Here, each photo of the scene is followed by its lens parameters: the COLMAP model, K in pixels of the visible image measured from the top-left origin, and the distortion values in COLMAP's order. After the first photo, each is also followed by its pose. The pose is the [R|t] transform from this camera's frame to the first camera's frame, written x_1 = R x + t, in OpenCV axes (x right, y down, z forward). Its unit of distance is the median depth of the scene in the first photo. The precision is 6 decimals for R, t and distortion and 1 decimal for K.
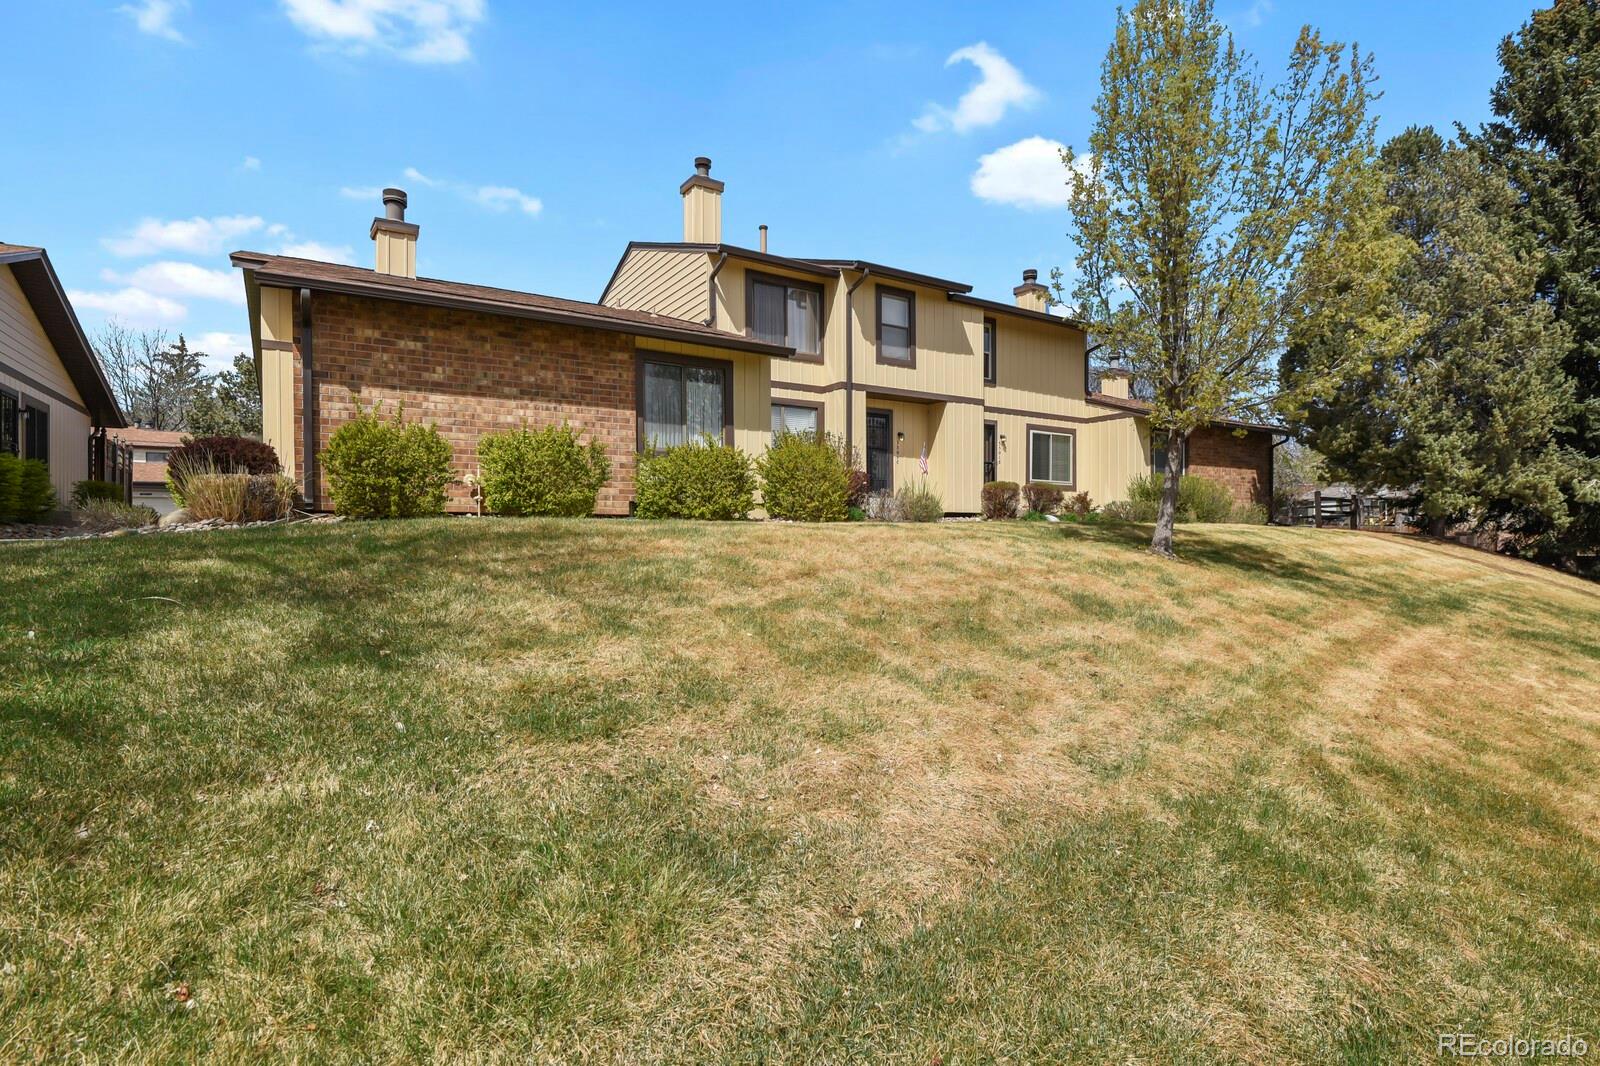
lens RADIAL K [[773.4, 0, 803.3], [0, 773.4, 538.8], [0, 0, 1]] dist [0.003631, -0.009226]
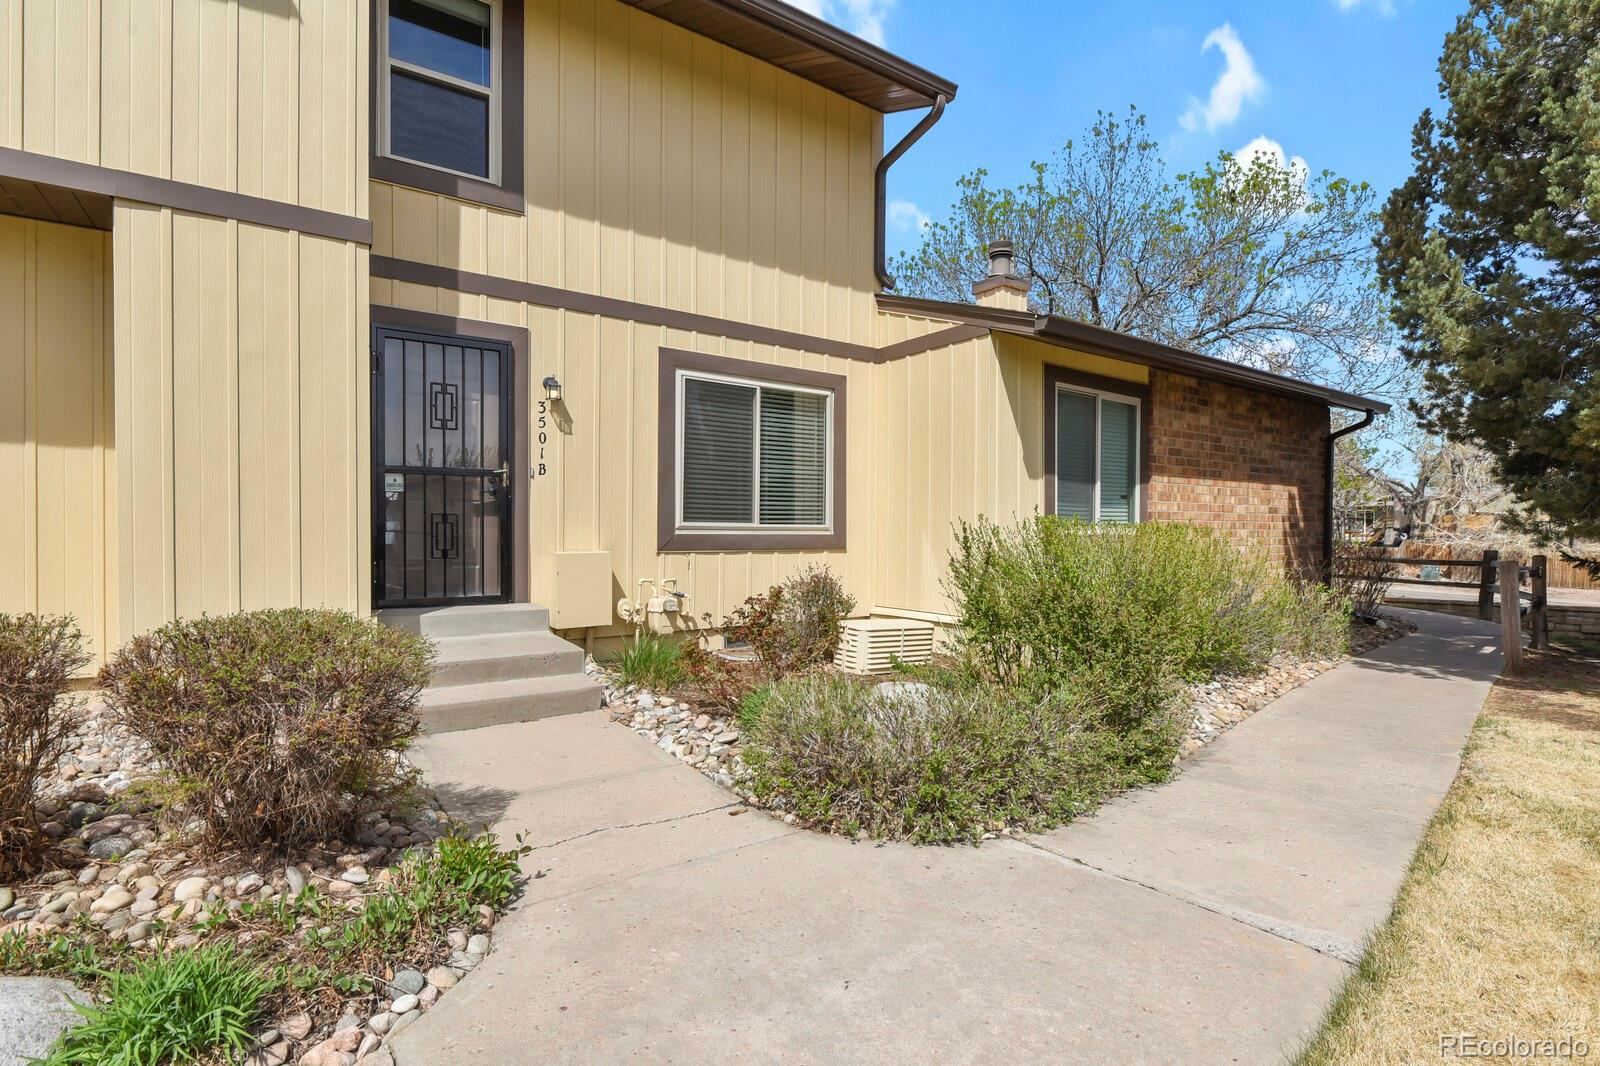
lens RADIAL K [[773.4, 0, 803.3], [0, 773.4, 538.8], [0, 0, 1]] dist [0.003631, -0.009226]
pose [[0.998407, 0.004149, 0.056272, 0.327059], [-0.004584, 0.999960, 0.007616, -0.072692], [-0.056238, -0.007861, 0.998386, 0.673491]]
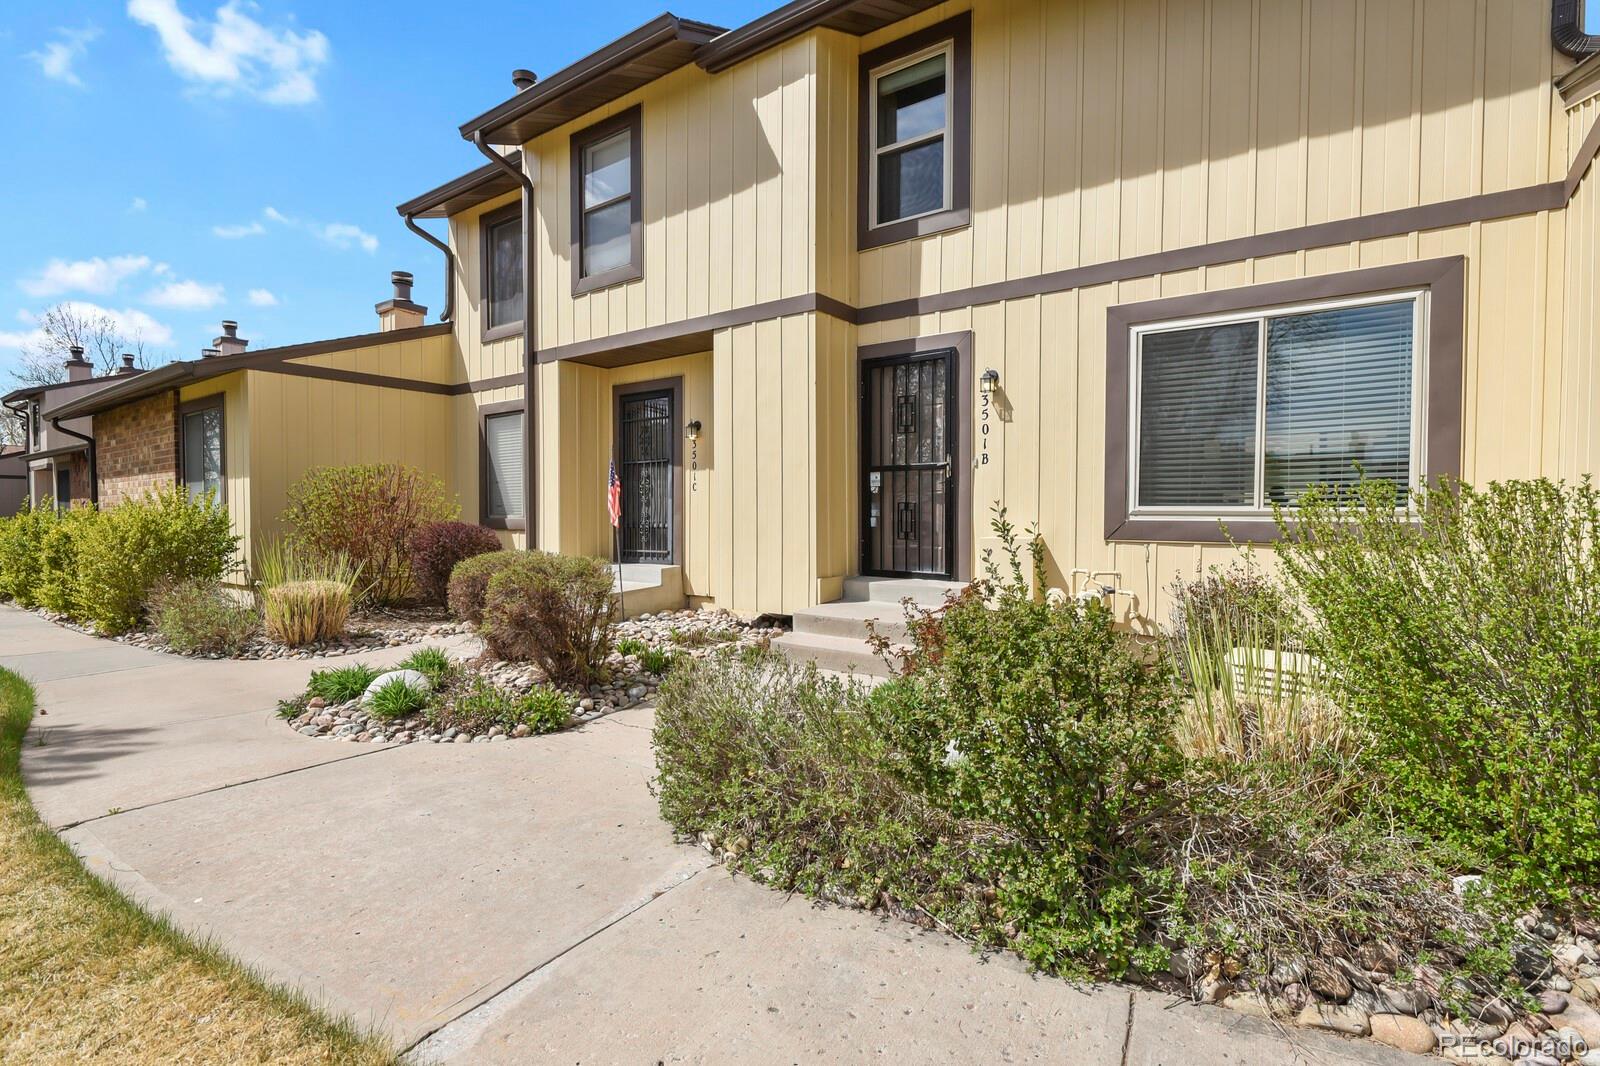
lens RADIAL K [[773.4, 0, 803.3], [0, 773.4, 538.8], [0, 0, 1]] dist [0.003631, -0.009226]
pose [[0.361531, 0.030376, -0.931865, 0.507415], [-0.005938, 0.999524, 0.030277, -0.073072], [0.932341, -0.005413, 0.361540, 0.789224]]
